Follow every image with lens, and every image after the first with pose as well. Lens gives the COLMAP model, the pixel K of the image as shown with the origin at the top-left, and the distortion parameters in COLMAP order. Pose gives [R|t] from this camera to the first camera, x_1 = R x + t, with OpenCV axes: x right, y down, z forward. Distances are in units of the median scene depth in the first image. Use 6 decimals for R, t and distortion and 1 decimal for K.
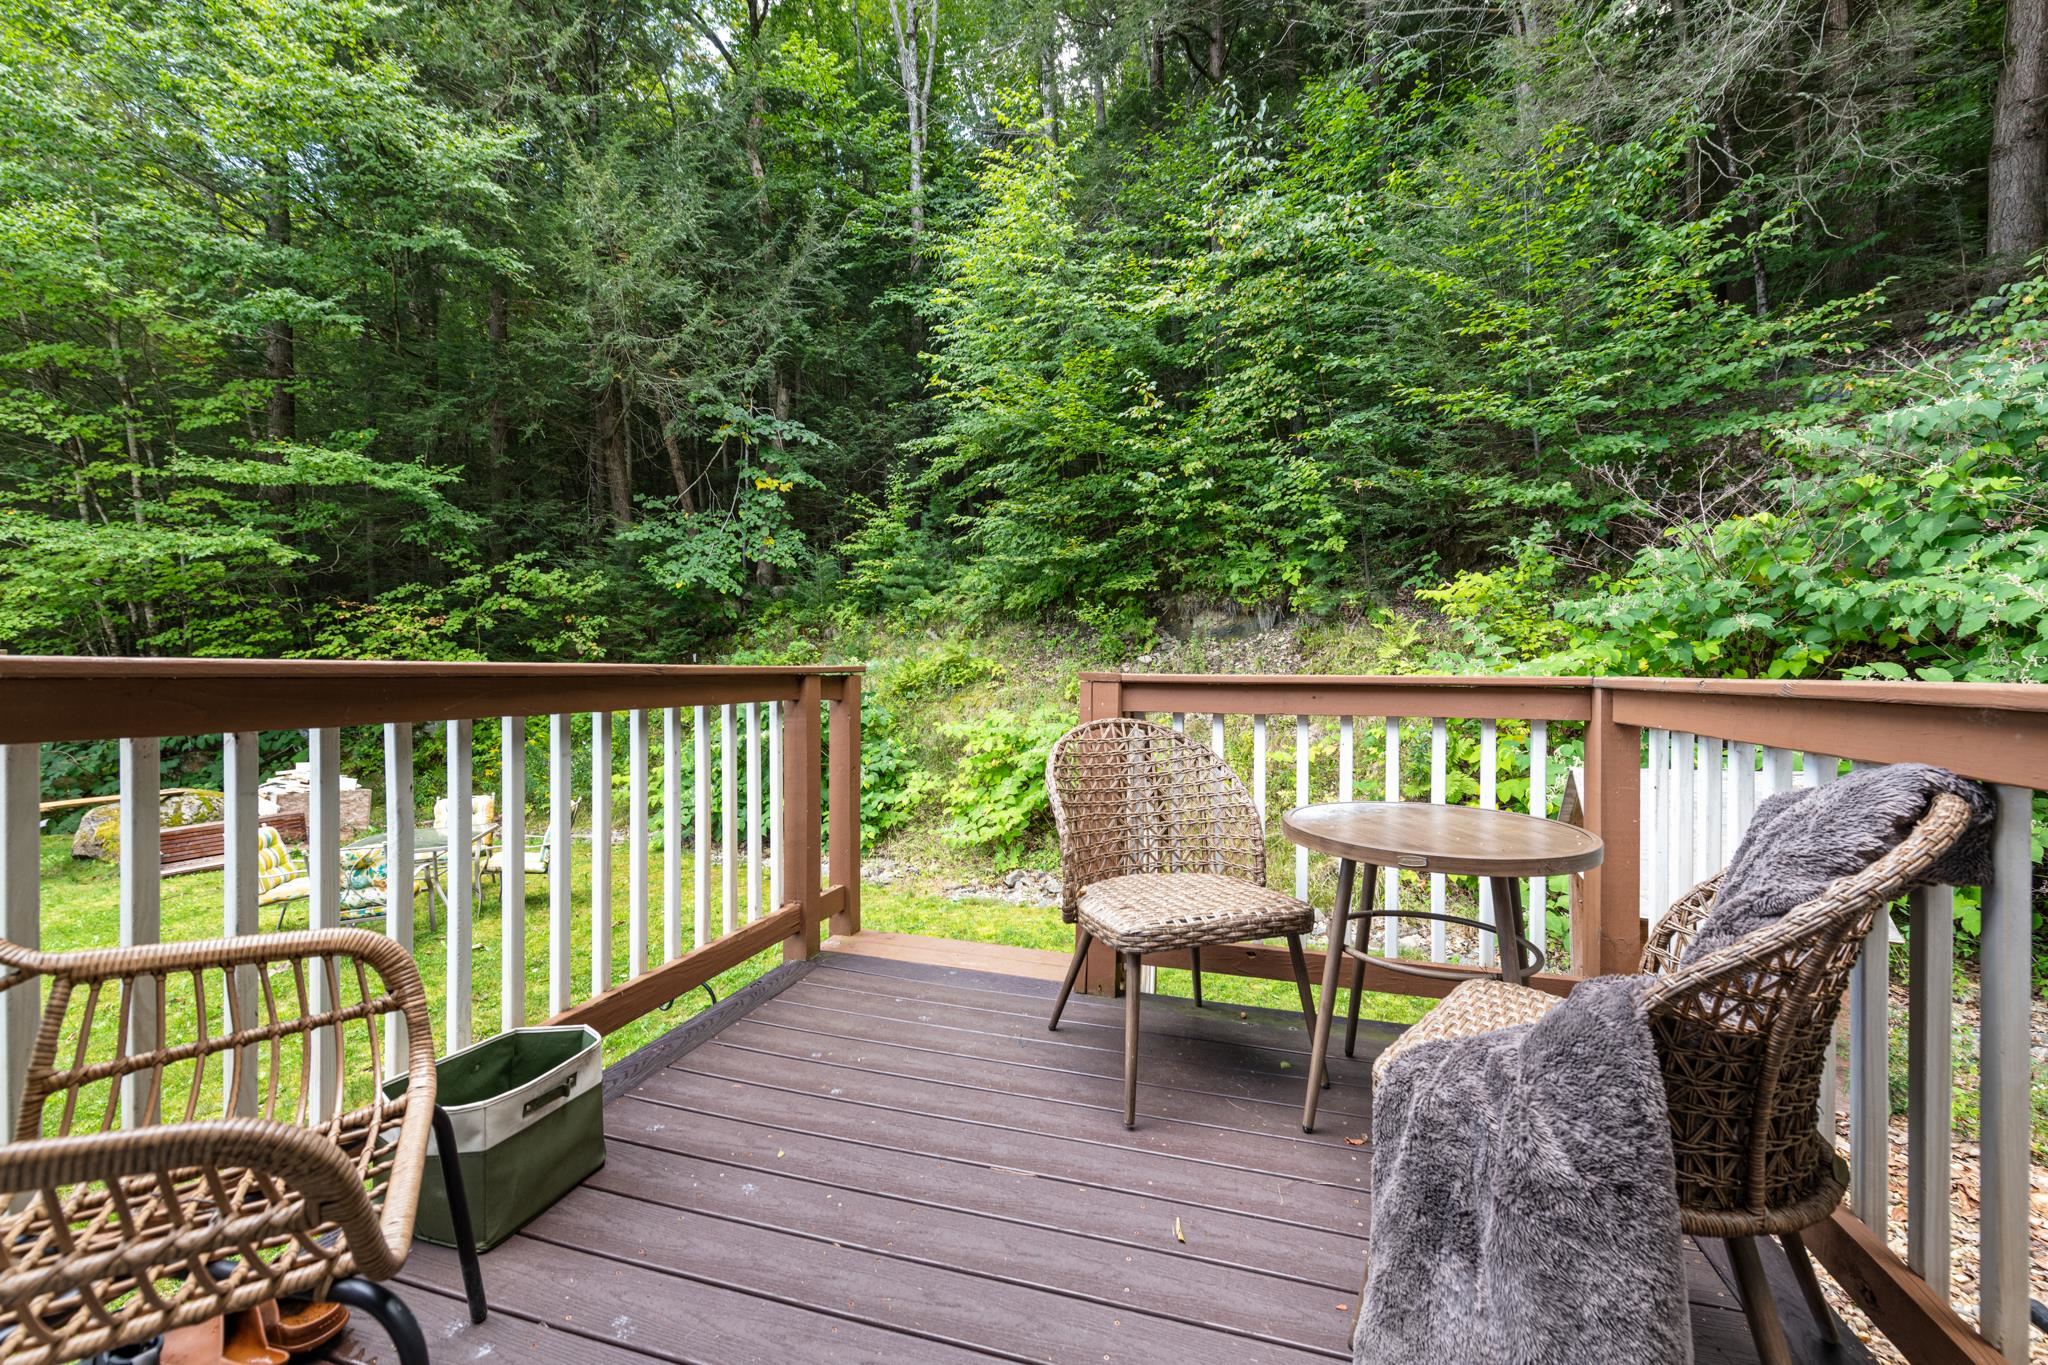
lens RADIAL K [[802.5, 0, 1026.3], [0, 802.5, 666.5], [0, 0, 1]] dist [0.000157, 0.000136]
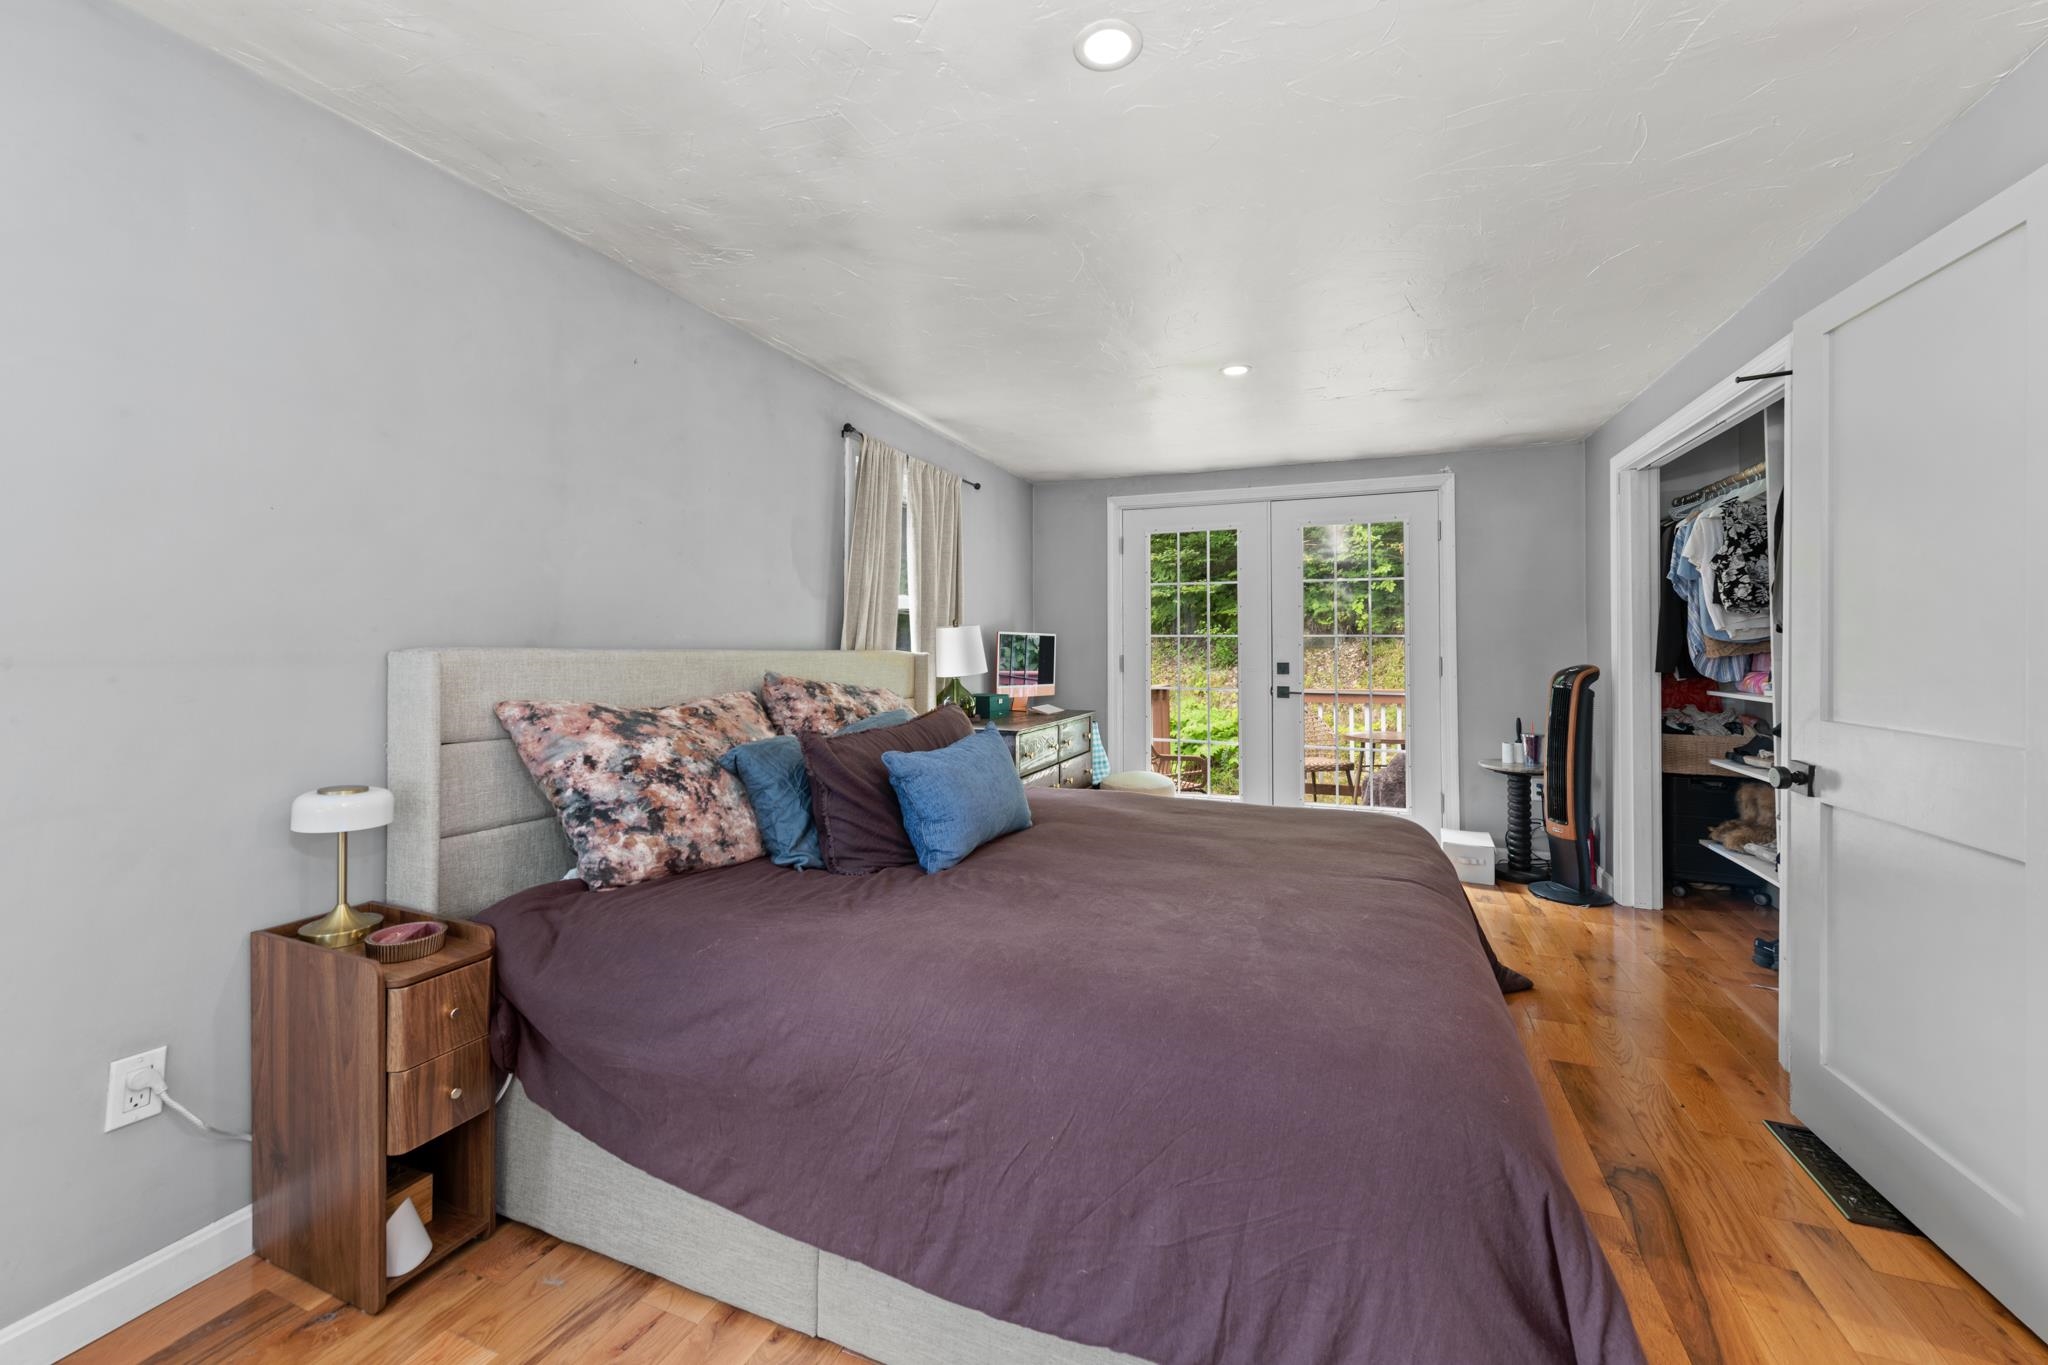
lens RADIAL K [[802.5, 0, 1026.6], [0, 802.5, 642.7], [0, 0, 1]] dist [0.000157, 0.000136]
pose [[0.995960, -0.012348, -0.088941, -0.128989], [0.010879, 0.999797, -0.016986, -0.030923], [0.089132, 0.015950, 0.995892, -0.474761]]
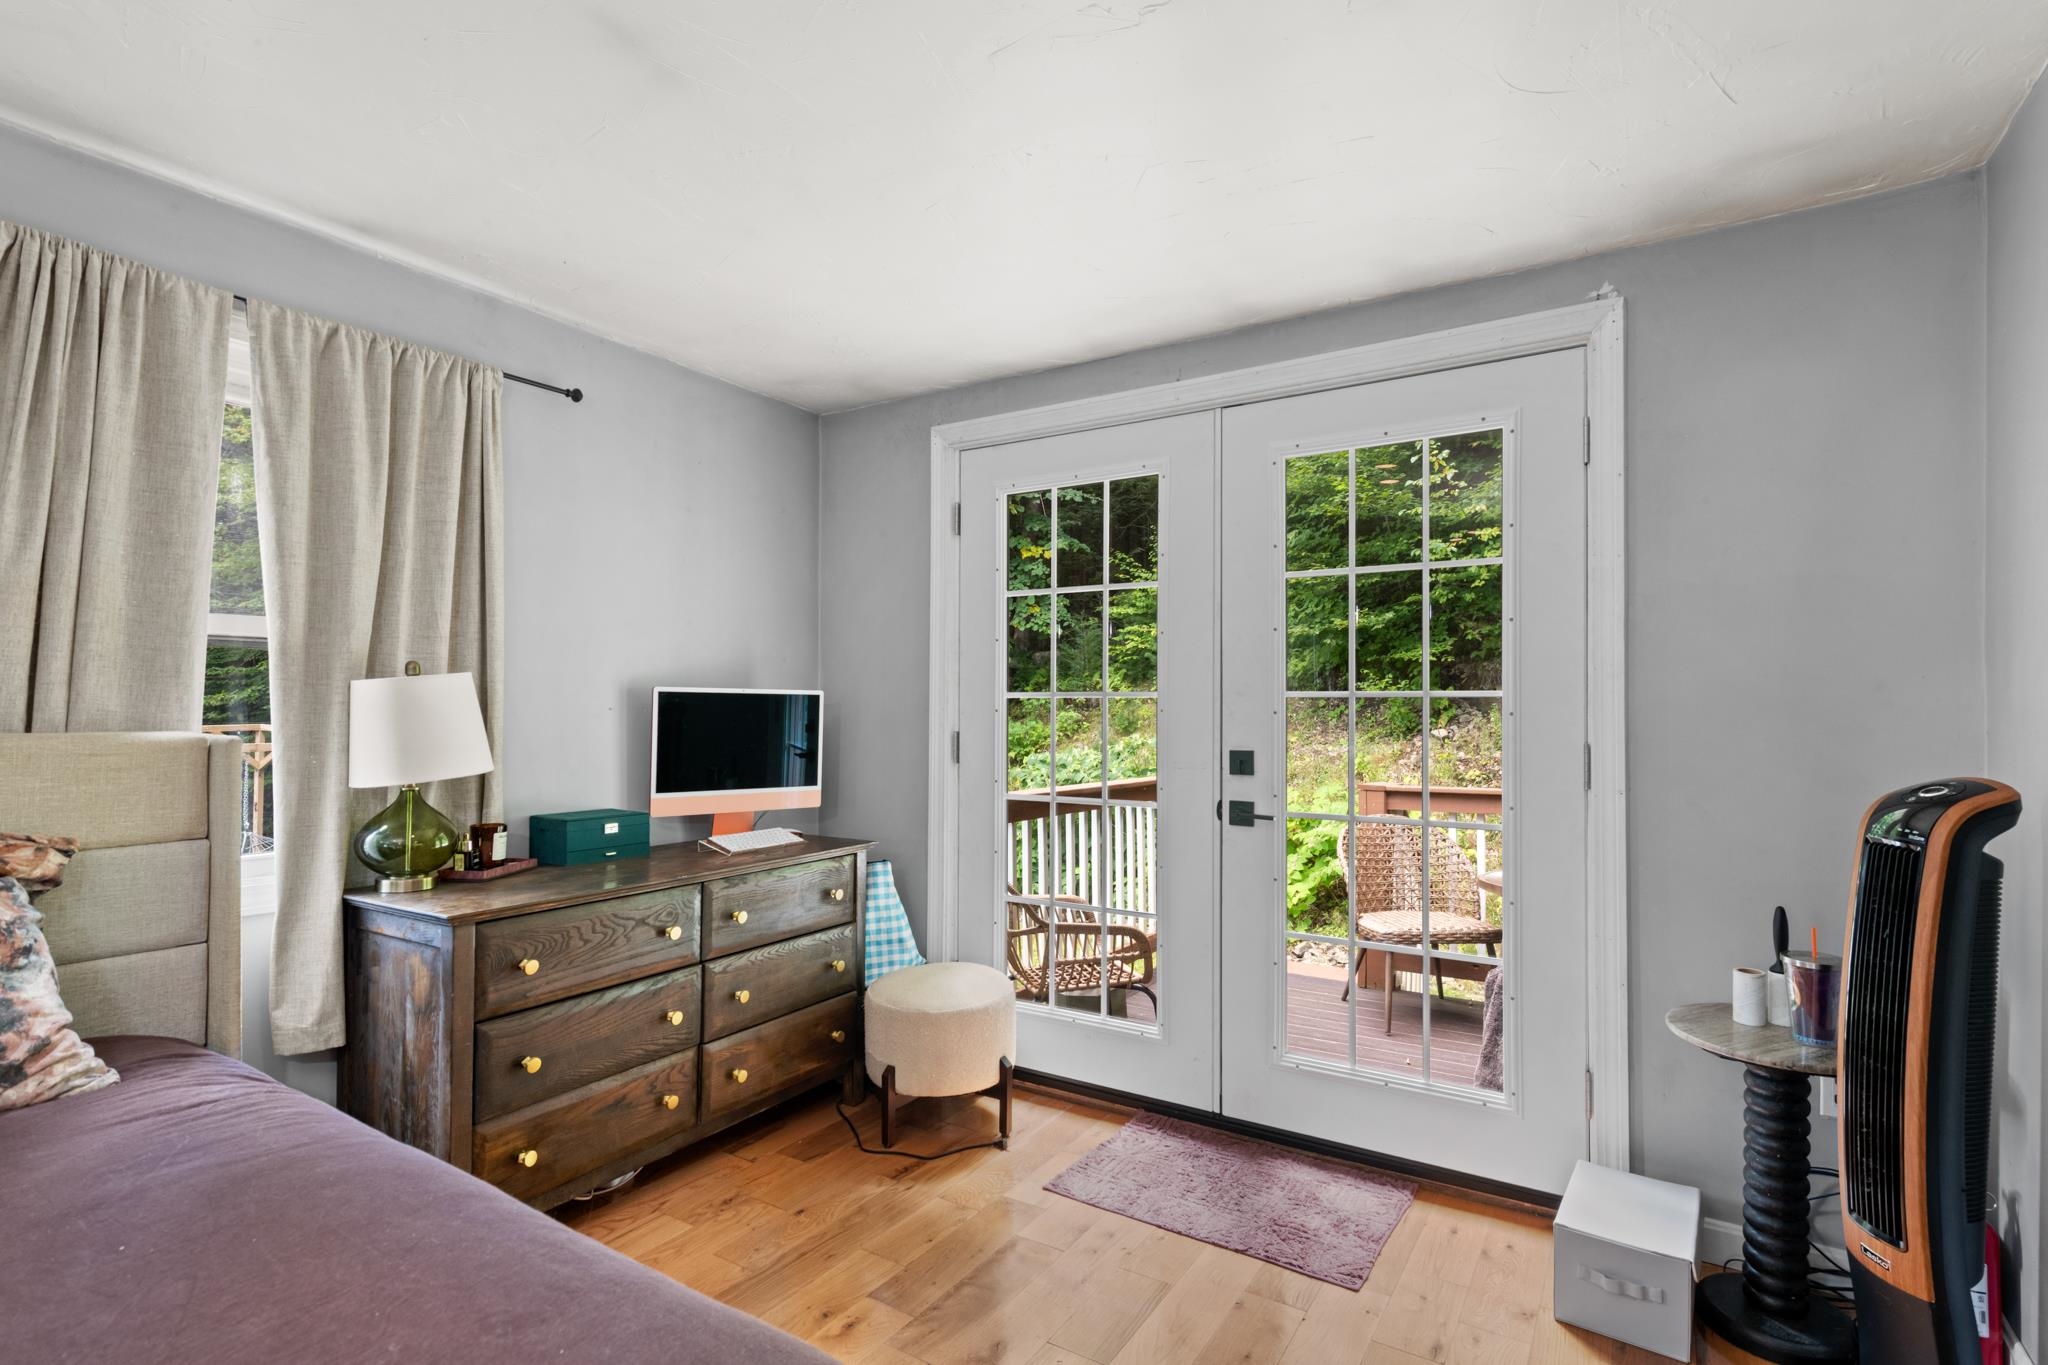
lens RADIAL K [[986.5, 0, 1025.7], [0, 986.5, 713.4], [0, 0, 1]] dist [0.004094, -0.001667]
pose [[0.963633, -0.010727, -0.267013, -0.012237], [0.009651, 0.999939, -0.005343, -0.034829], [0.267054, 0.002571, 0.963678, -0.280435]]
